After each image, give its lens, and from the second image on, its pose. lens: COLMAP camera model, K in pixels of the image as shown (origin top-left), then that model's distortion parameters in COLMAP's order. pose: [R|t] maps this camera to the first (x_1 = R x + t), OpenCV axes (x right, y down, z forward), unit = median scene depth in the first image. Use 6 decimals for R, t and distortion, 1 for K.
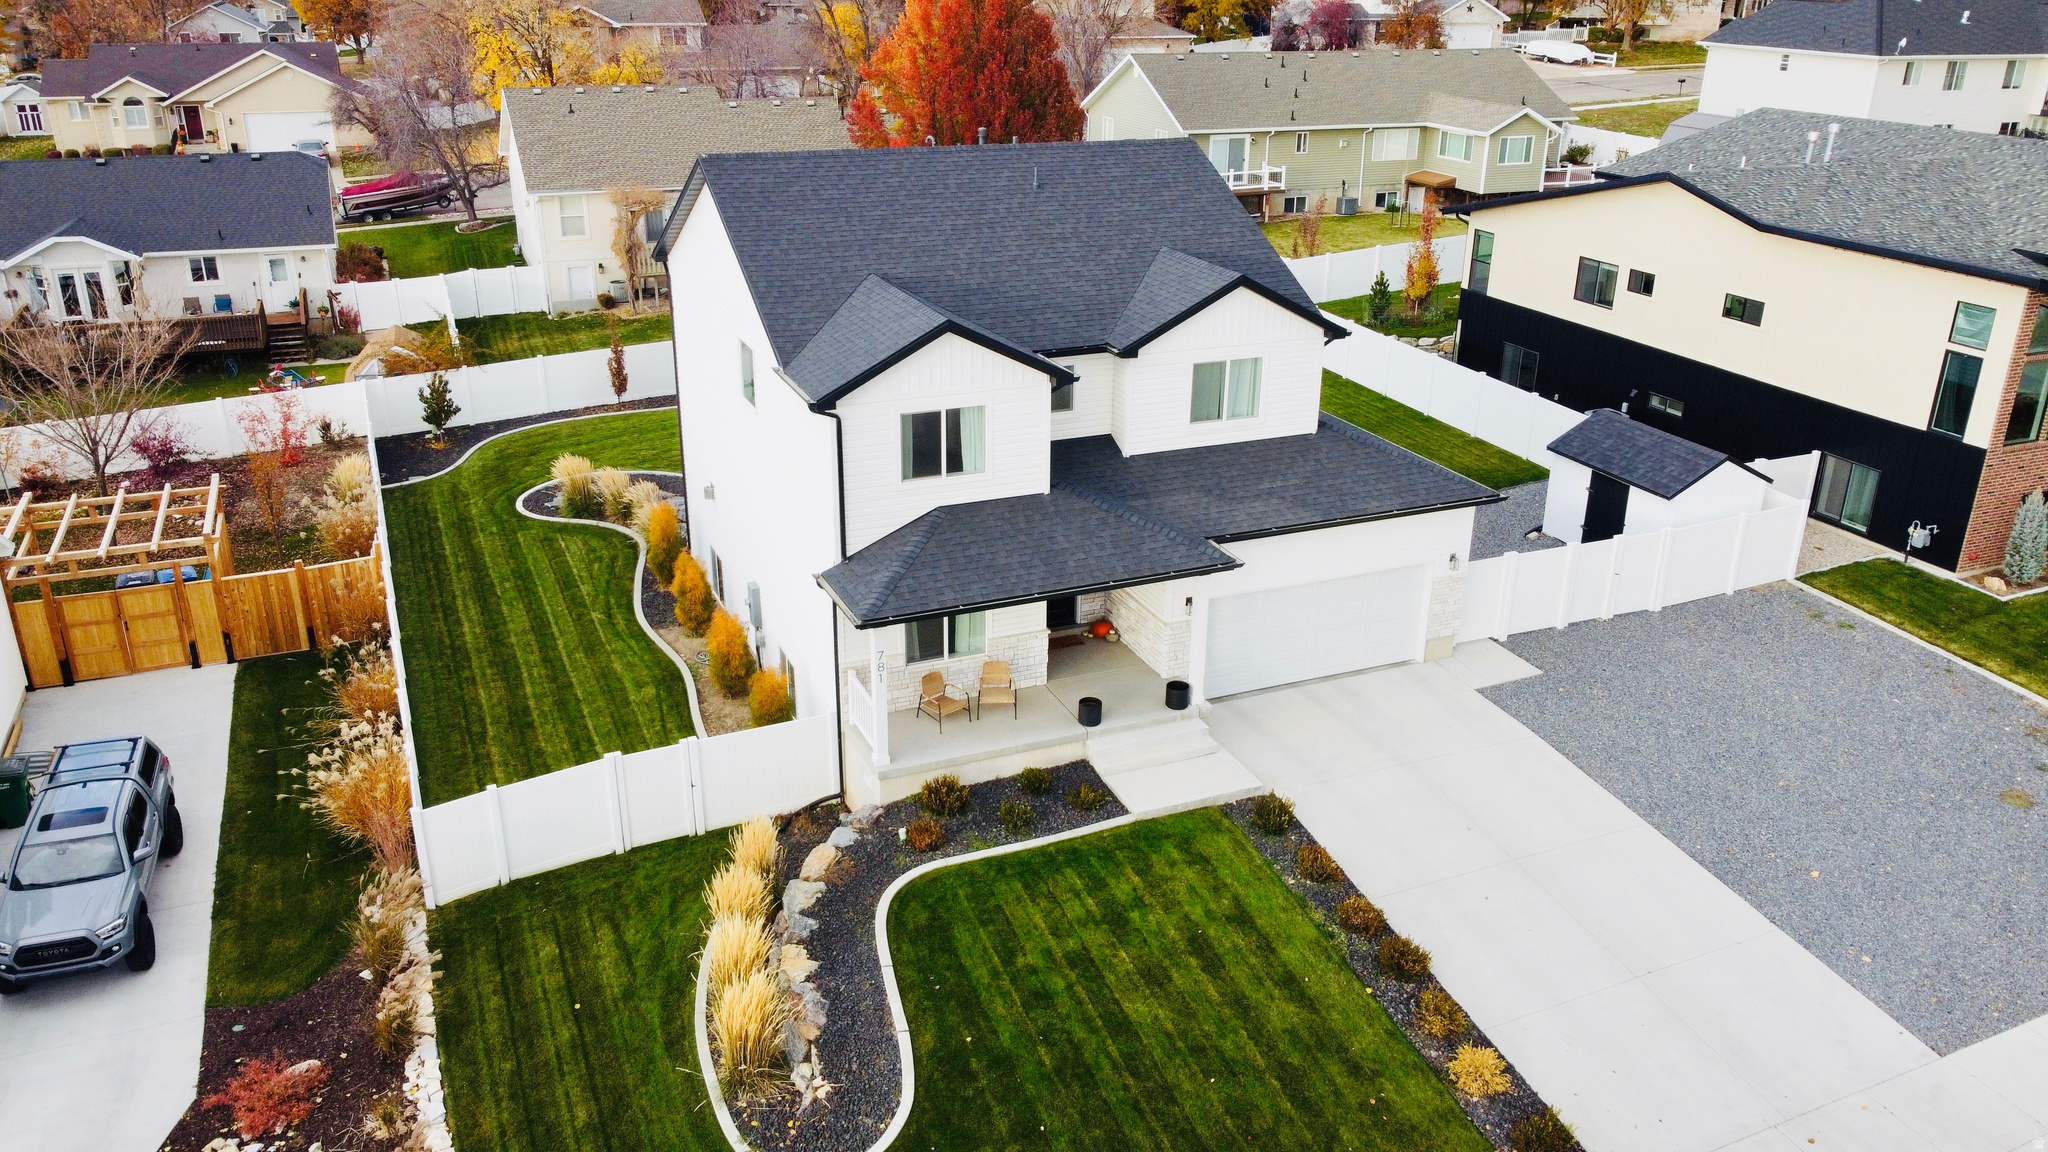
lens RADIAL K [[1534.4, 0, 1021.7], [0, 1534.4, 574.5], [0, 0, 1]] dist [0.001014, 0.001691]
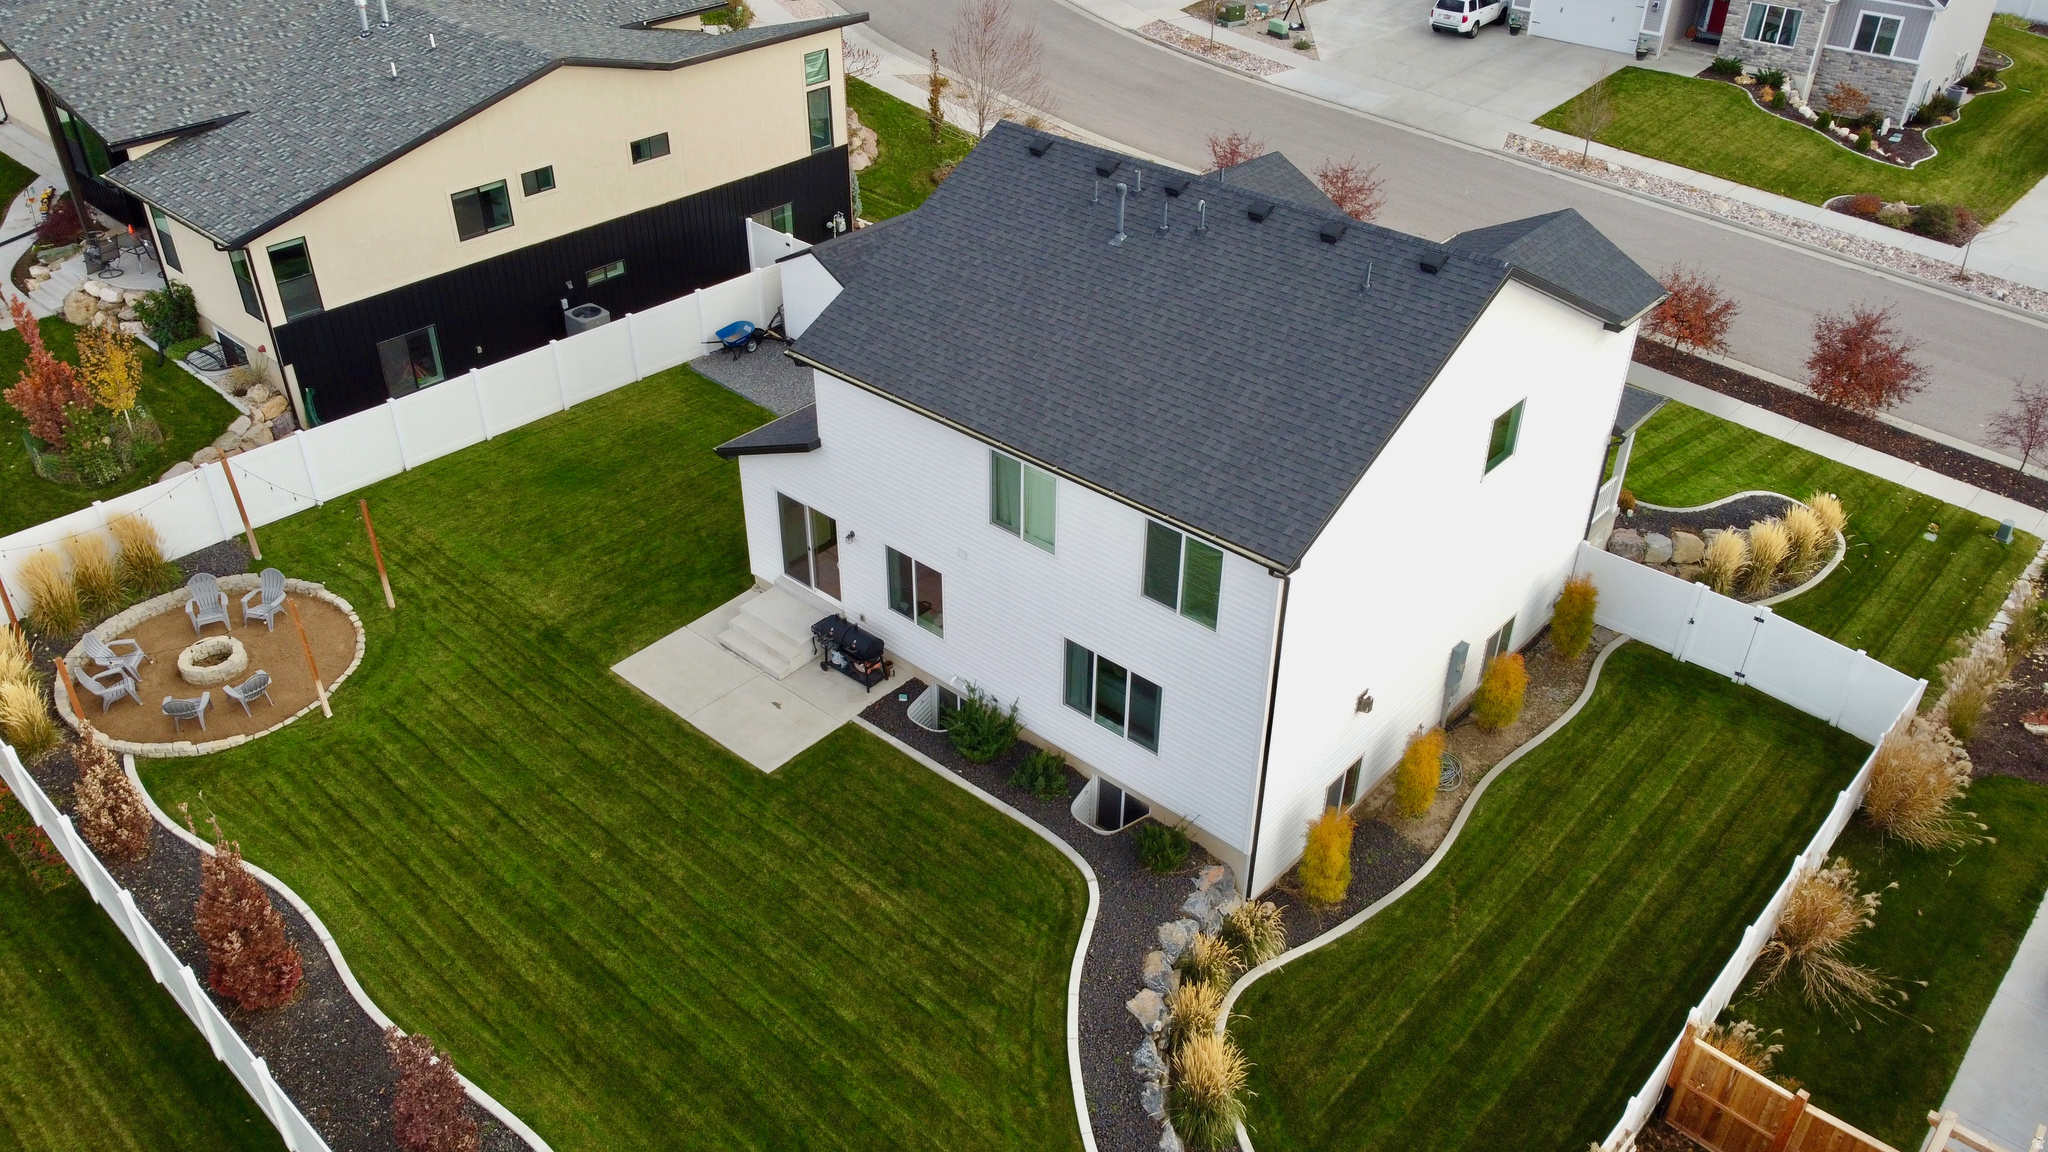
lens RADIAL K [[1534.4, 0, 1024.4], [0, 1534.4, 575.8], [0, 0, 1]] dist [0.001014, 0.001691]
pose [[-0.421383, -0.516407, 0.745493, -0.548740], [0.336761, 0.674159, 0.657345, -0.539061], [-0.842038, 0.528047, -0.110173, 0.963781]]
